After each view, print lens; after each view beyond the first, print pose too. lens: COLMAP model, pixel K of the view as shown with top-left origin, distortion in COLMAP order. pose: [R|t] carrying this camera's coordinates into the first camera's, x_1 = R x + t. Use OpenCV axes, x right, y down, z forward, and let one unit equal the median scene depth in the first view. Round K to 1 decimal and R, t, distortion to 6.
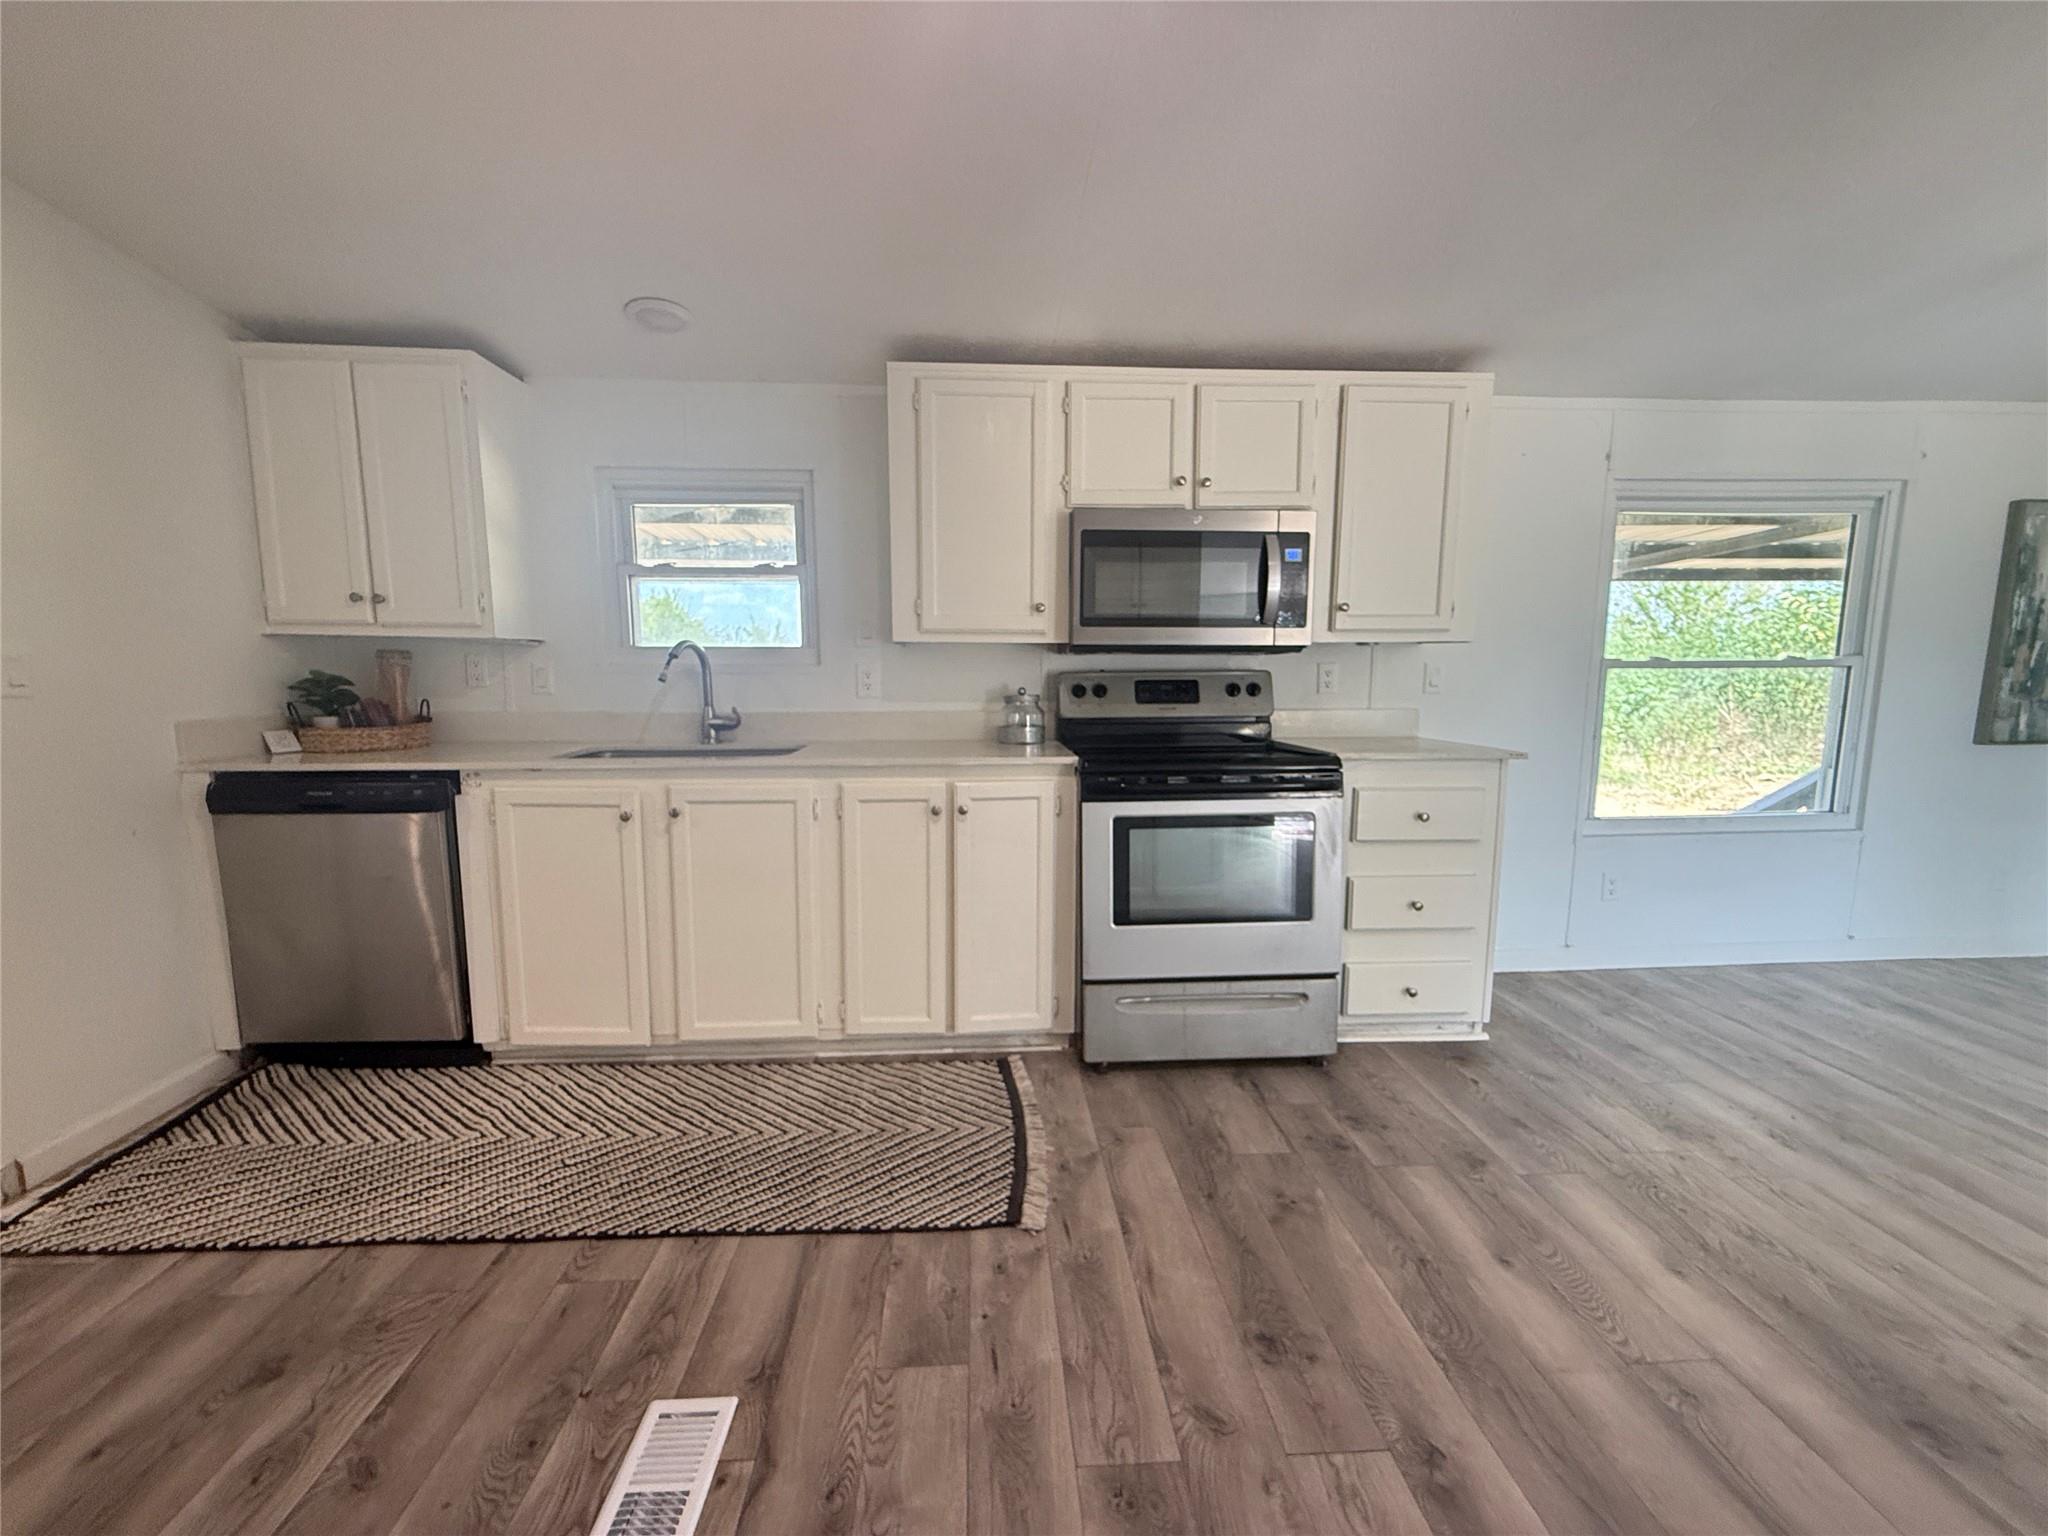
lens RADIAL K [[820.1, 0, 1019.7], [0, 820.1, 766.1], [0, 0, 1]] dist [0.001630, 0.000286]
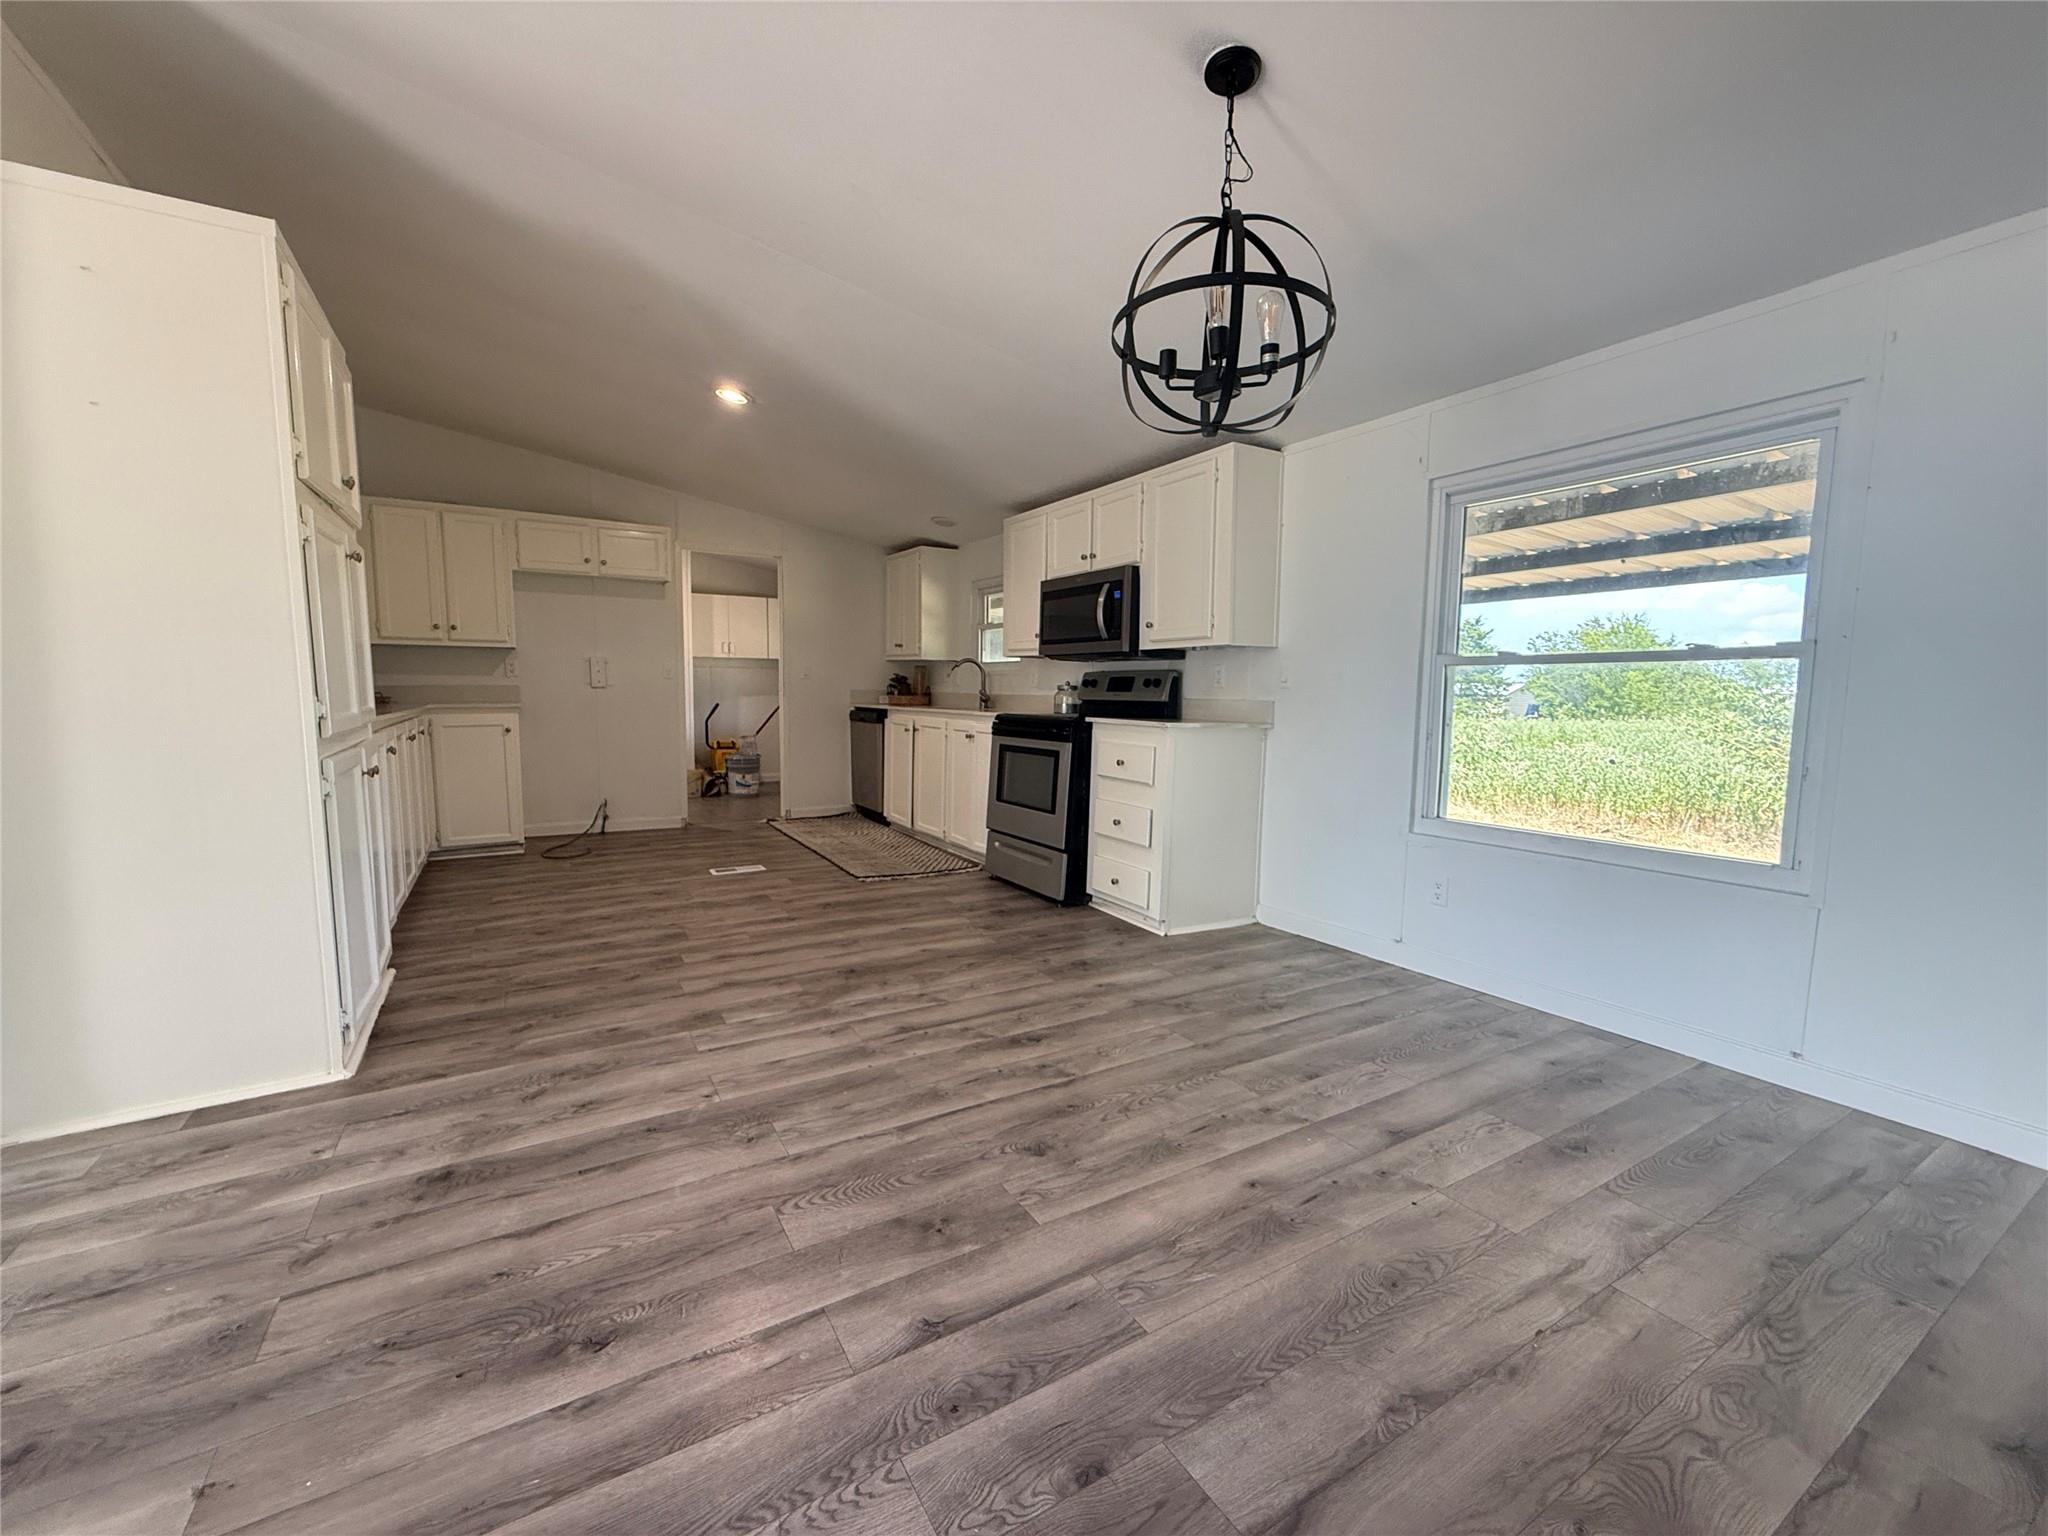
lens RADIAL K [[820.1, 0, 1015.5], [0, 820.1, 770.0], [0, 0, 1]] dist [0.001630, 0.000286]
pose [[0.465112, 0.095576, -0.880077, 1.732214], [-0.121663, 0.991623, 0.043392, 0.032036], [0.876851, 0.086891, 0.472844, 0.123201]]
